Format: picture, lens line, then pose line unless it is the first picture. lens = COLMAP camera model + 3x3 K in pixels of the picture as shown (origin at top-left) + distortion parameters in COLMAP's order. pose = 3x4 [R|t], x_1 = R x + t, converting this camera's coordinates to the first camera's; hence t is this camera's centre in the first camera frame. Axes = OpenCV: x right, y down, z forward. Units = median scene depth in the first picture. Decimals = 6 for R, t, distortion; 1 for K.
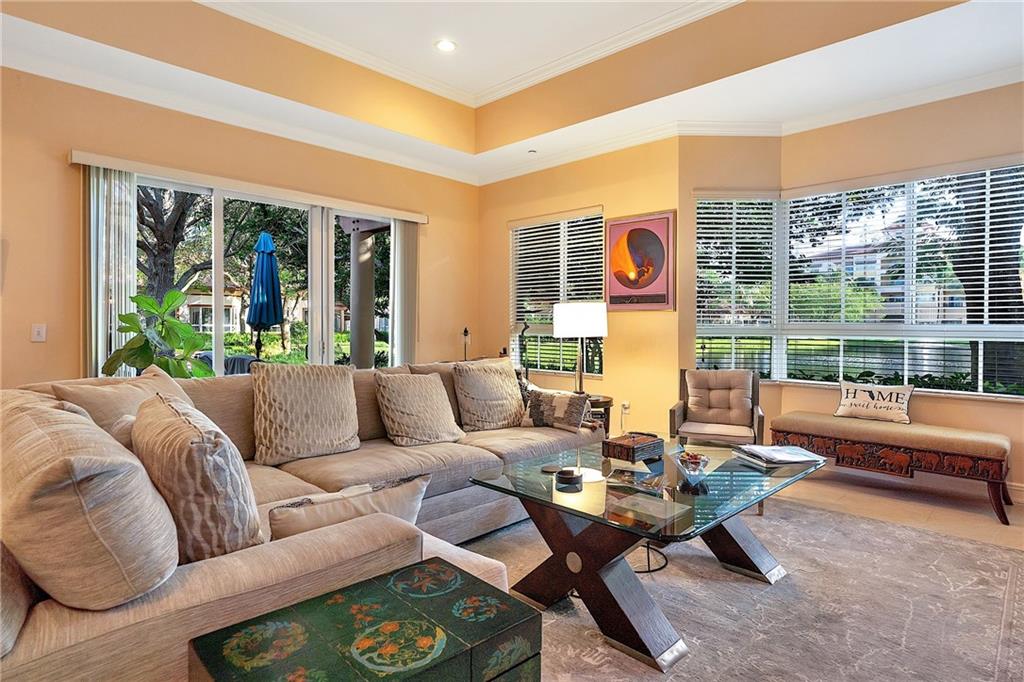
lens RADIAL K [[579.0, 0, 505.2], [0, 579.0, 321.1], [0, 0, 1]] dist [0.002987, 0.004548]
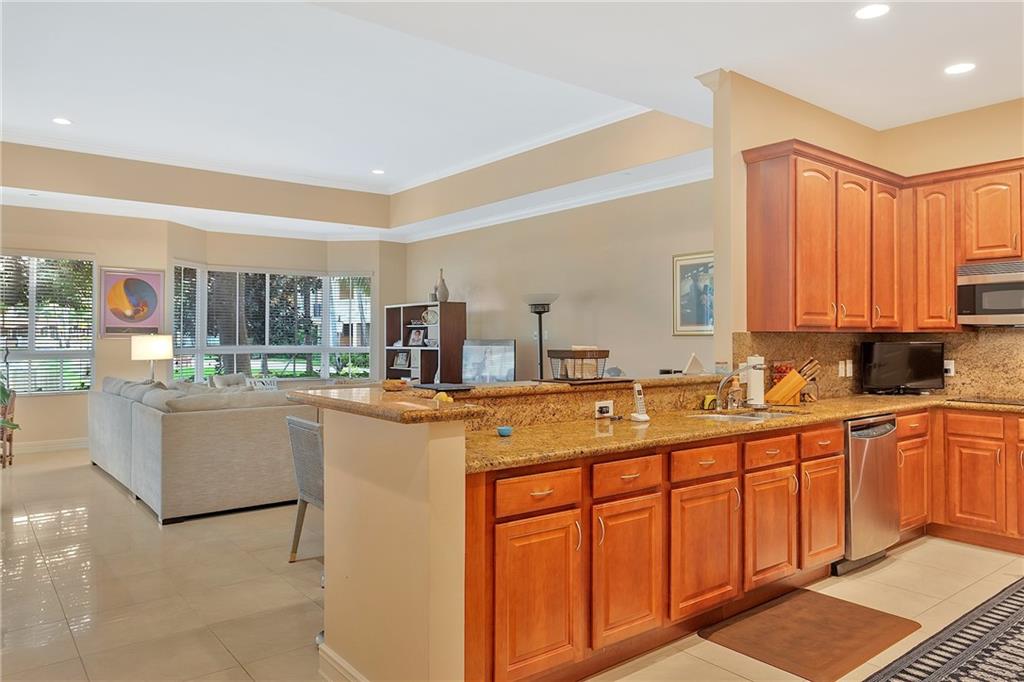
lens RADIAL K [[683.5, 0, 510.7], [0, 683.5, 339.0], [0, 0, 1]] dist [0.000448, 0.004666]
pose [[0.148692, -0.008270, 0.988849, -1.449783], [-0.004598, 0.999948, 0.009054, -0.042258], [-0.988873, -0.005893, 0.148646, -0.140837]]
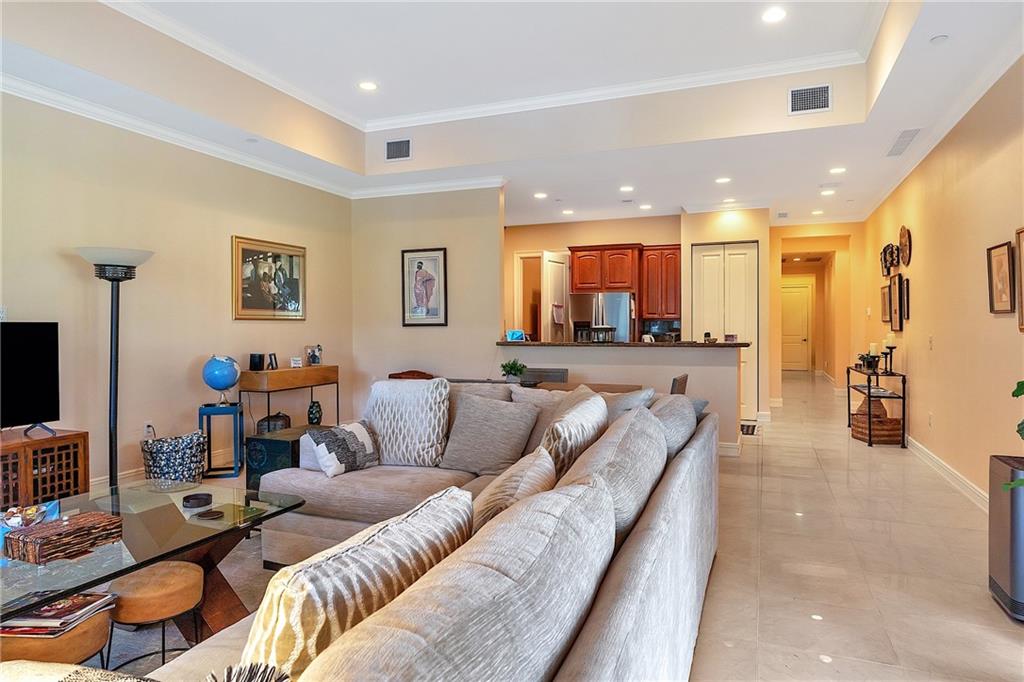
lens RADIAL K [[625.1, 0, 509.5], [0, 625.1, 330.0], [0, 0, 1]] dist [-0.000627, -0.000687]
pose [[-0.925149, -0.003495, -0.379587, 0.018888], [-0.002135, 0.999990, -0.004003, -0.011967], [0.379597, -0.002893, -0.925147, 1.134938]]
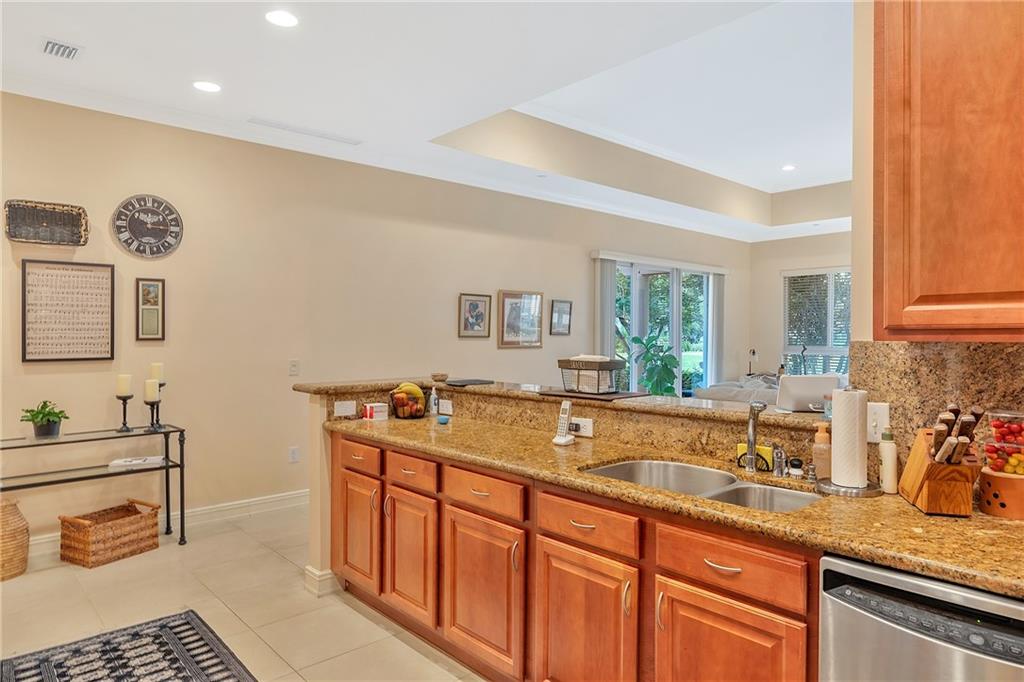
lens RADIAL K [[625.1, 0, 512.9], [0, 625.1, 333.1], [0, 0, 1]] dist [-0.000627, -0.000687]
pose [[0.997719, -0.007810, -0.067050, -0.750105], [0.008062, 0.999961, 0.003493, -0.053252], [0.067020, -0.004025, 0.997744, -0.718575]]
